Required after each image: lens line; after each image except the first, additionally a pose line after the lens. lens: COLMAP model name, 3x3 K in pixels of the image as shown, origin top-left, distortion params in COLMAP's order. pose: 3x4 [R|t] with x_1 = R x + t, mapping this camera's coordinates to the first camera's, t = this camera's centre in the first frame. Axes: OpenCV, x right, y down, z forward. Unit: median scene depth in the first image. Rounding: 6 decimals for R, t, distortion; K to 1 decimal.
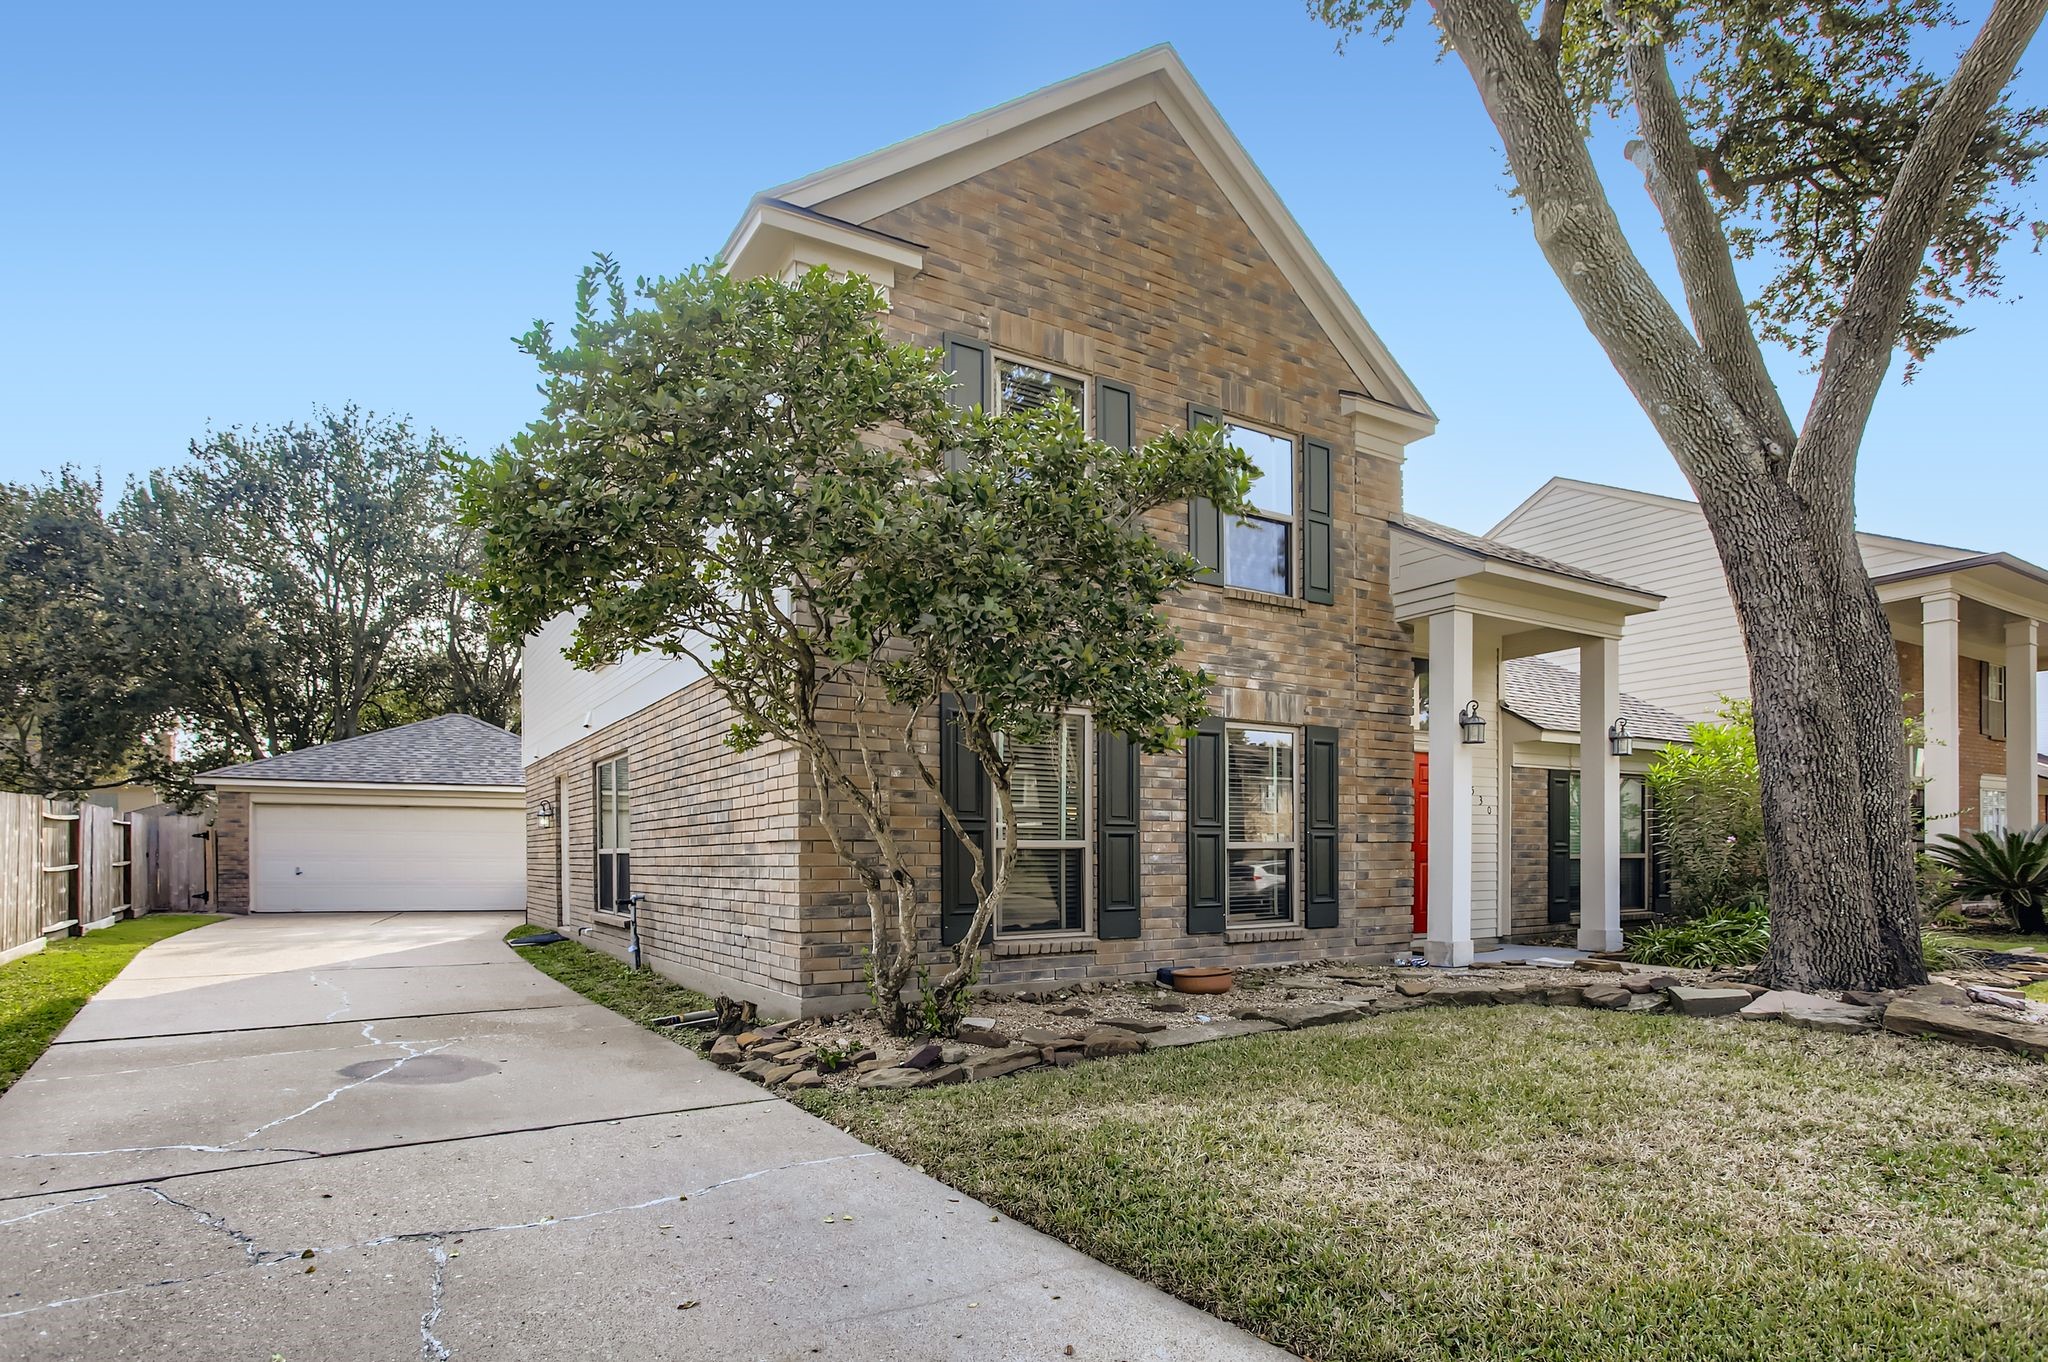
lens RADIAL K [[992.5, 0, 1024.0], [0, 992.5, 681.0], [0, 0, 1]] dist [-0.029344, 0.023968]
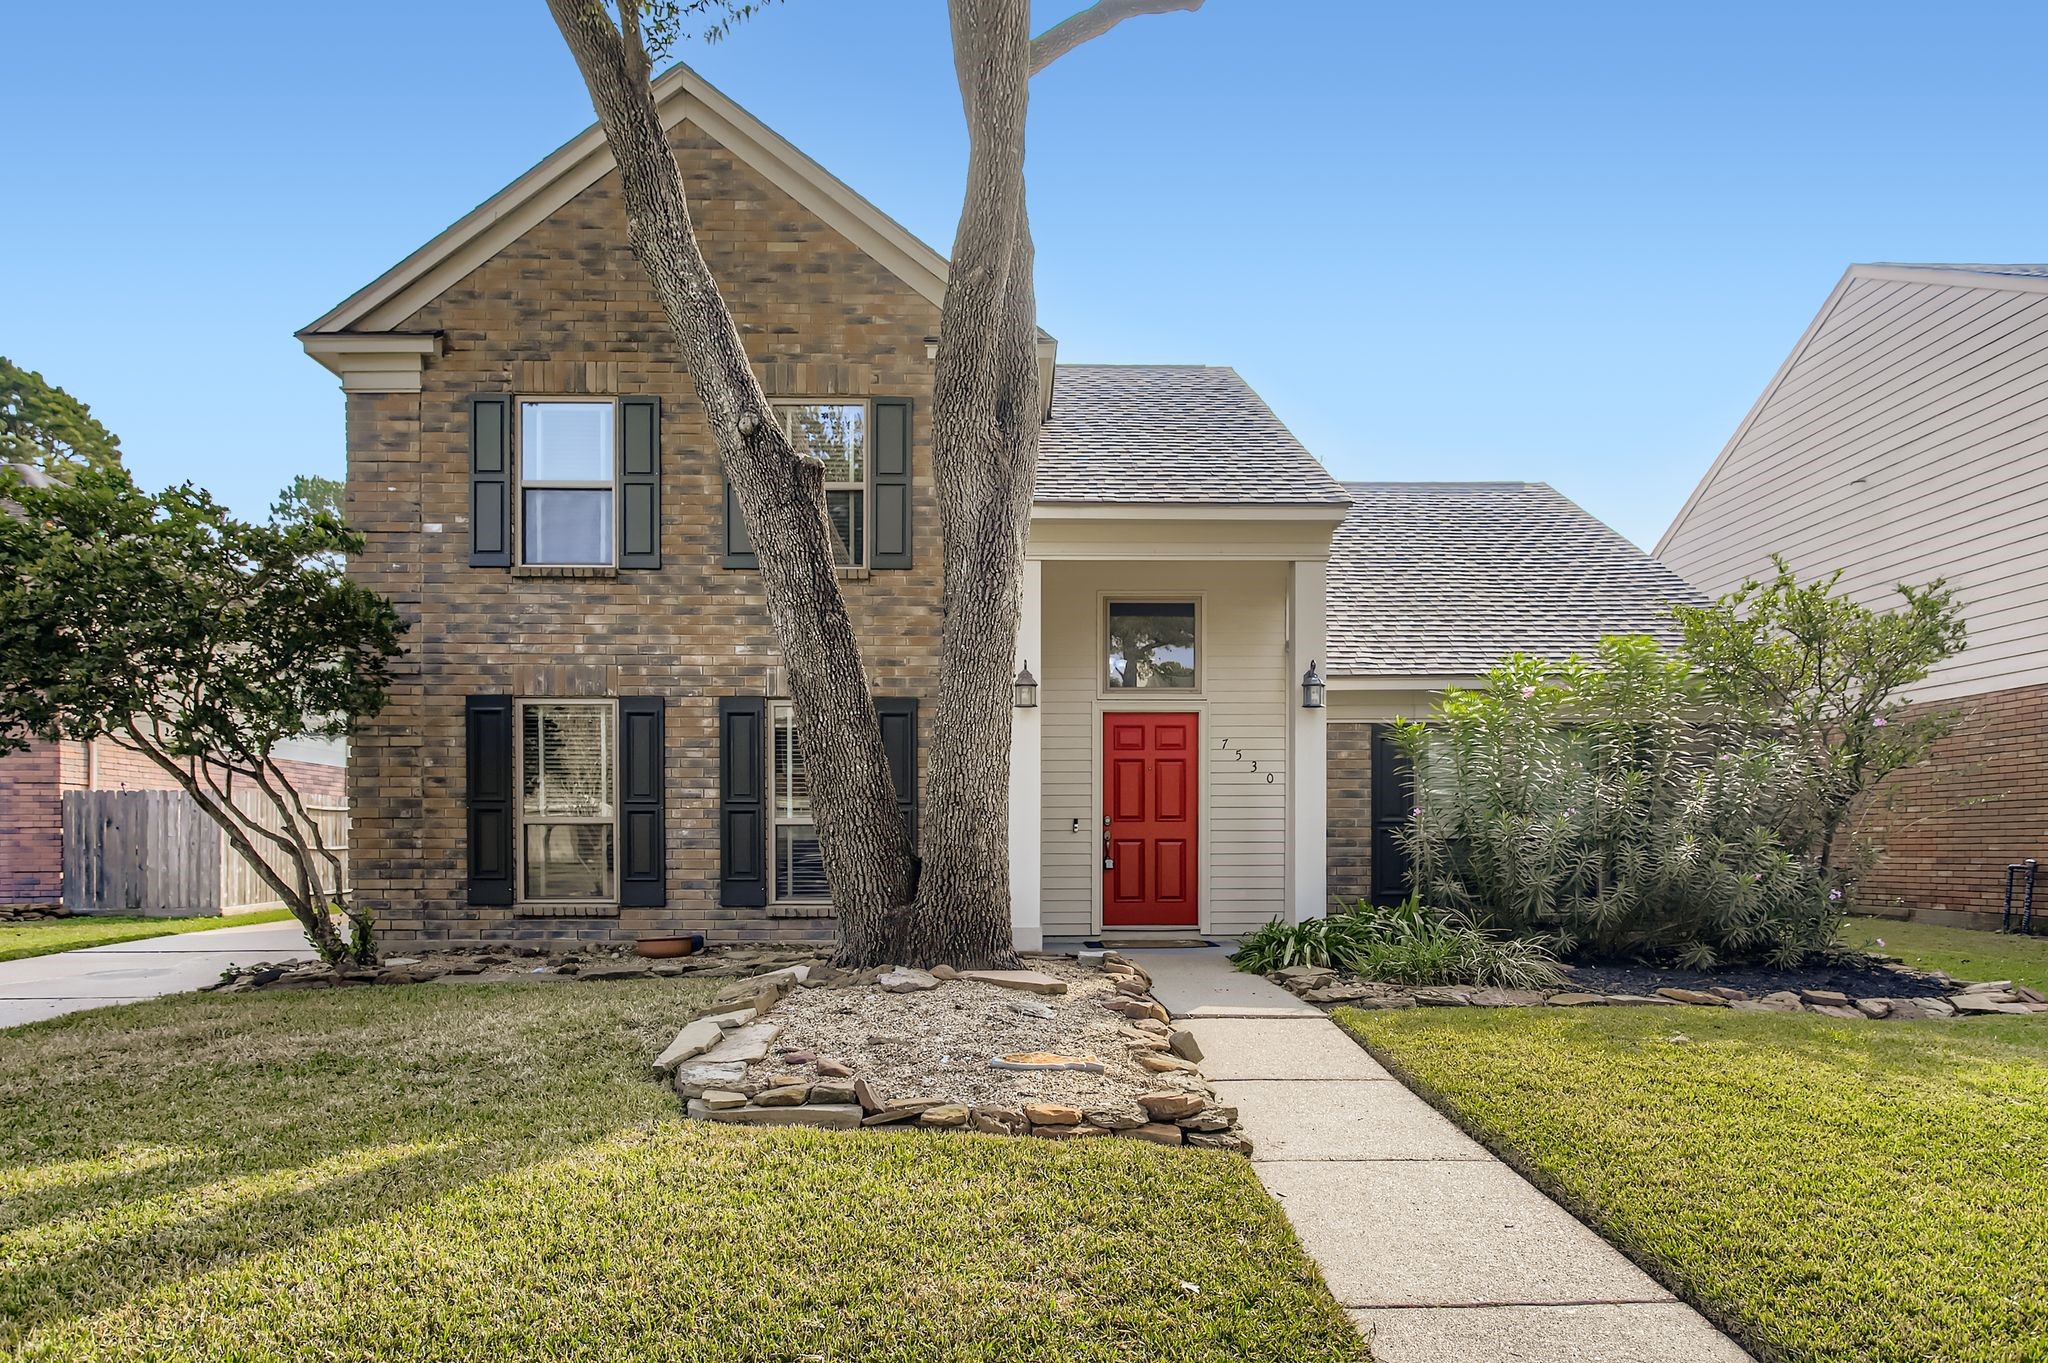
lens RADIAL K [[992.5, 0, 1024.0], [0, 992.5, 681.5], [0, 0, 1]] dist [-0.029344, 0.023968]
pose [[0.872950, -0.077463, -0.481619, 0.925646], [0.083531, 0.996466, -0.008867, 0.052844], [0.480604, -0.032490, 0.876336, 0.235455]]
